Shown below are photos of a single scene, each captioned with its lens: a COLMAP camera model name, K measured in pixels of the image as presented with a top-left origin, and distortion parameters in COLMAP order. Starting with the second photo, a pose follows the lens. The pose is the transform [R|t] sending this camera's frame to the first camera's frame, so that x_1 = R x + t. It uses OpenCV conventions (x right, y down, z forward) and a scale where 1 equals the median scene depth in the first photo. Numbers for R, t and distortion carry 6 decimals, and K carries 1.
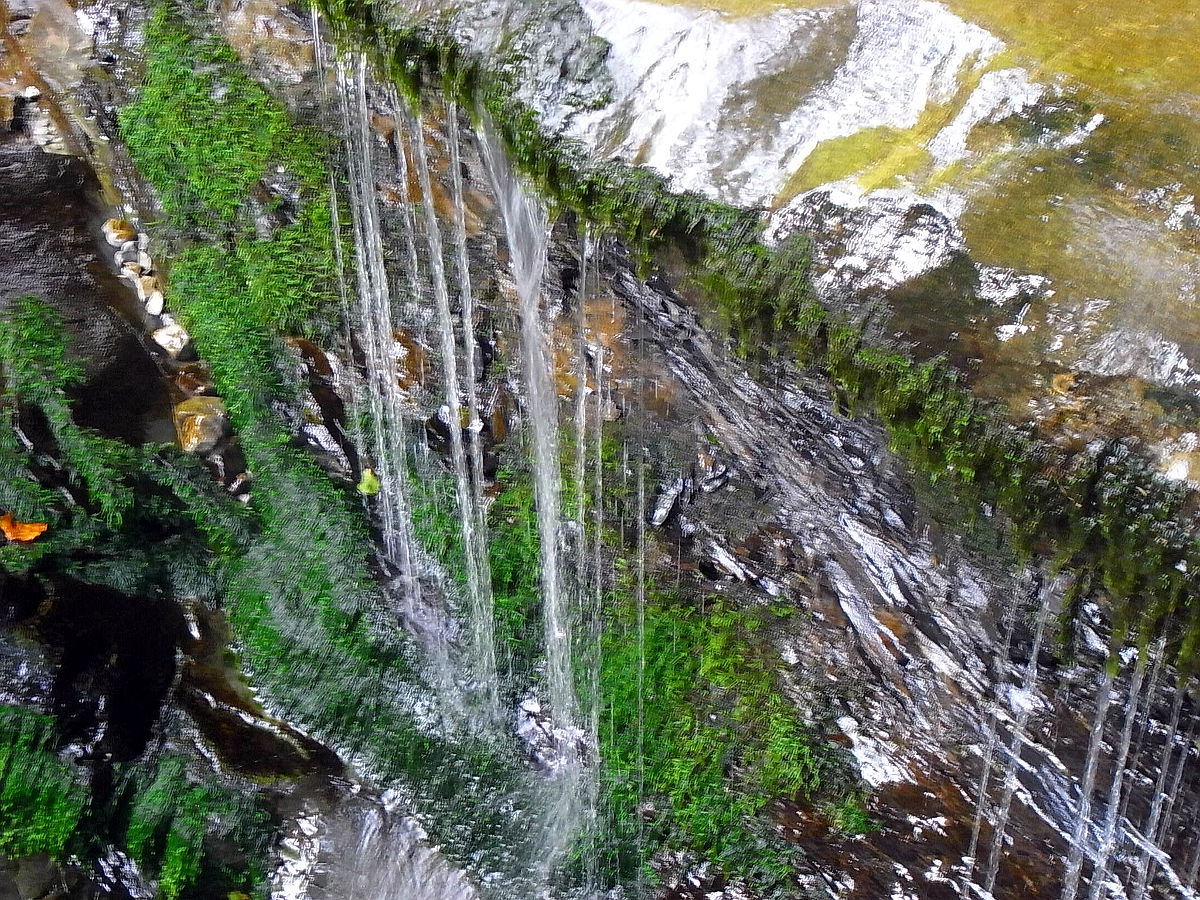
lens RADIAL K [[2562.2, 0, 623.0], [0, 2562.2, 450.5], [0, 0, 1]] dist [0.157007, 0.000000]
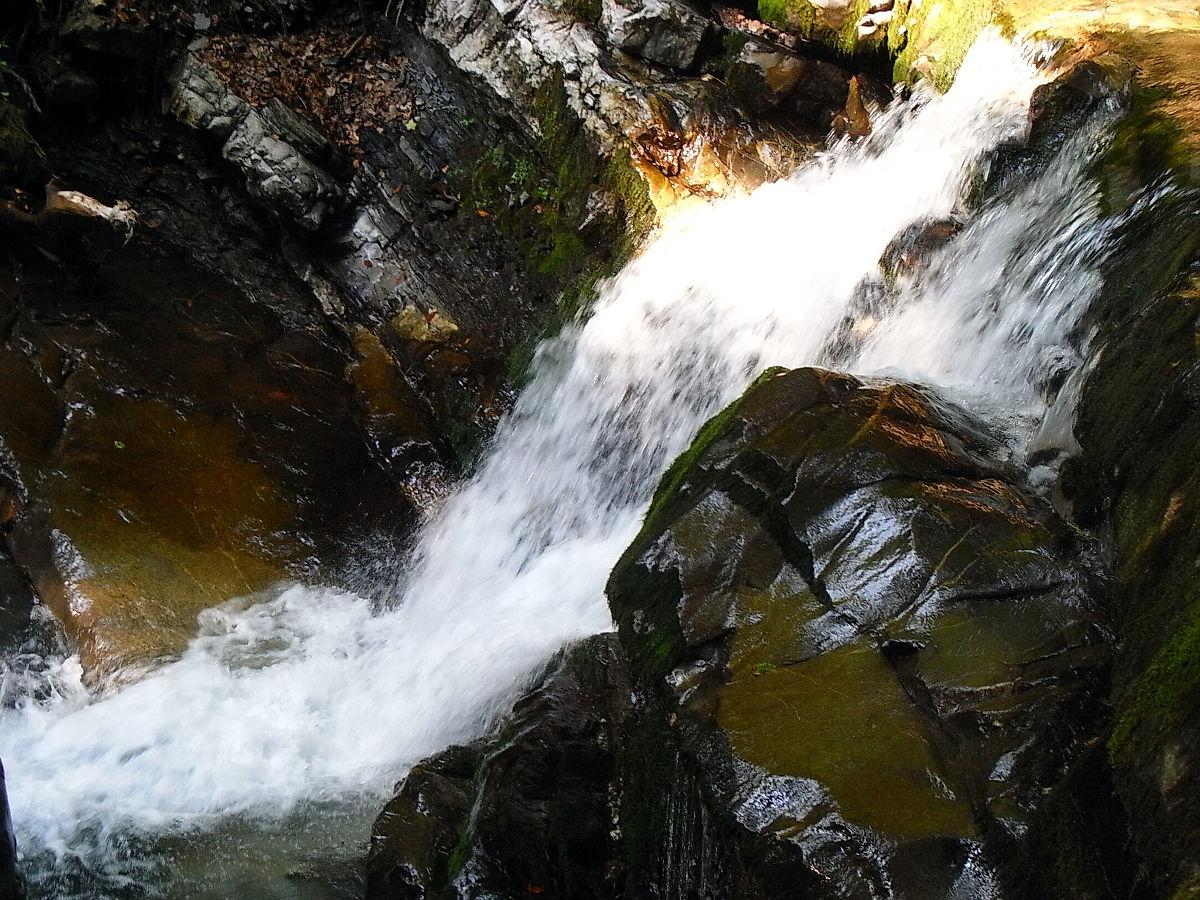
lens RADIAL K [[2086.1, 0, 601.2], [0, 2086.1, 449.9], [0, 0, 1]] dist [0.046817, 0.000000]
pose [[0.927892, 0.229486, -0.293859, 0.300743], [-0.298508, 0.929479, -0.216705, 0.049299], [0.223405, 0.288798, 0.930960, -0.927928]]
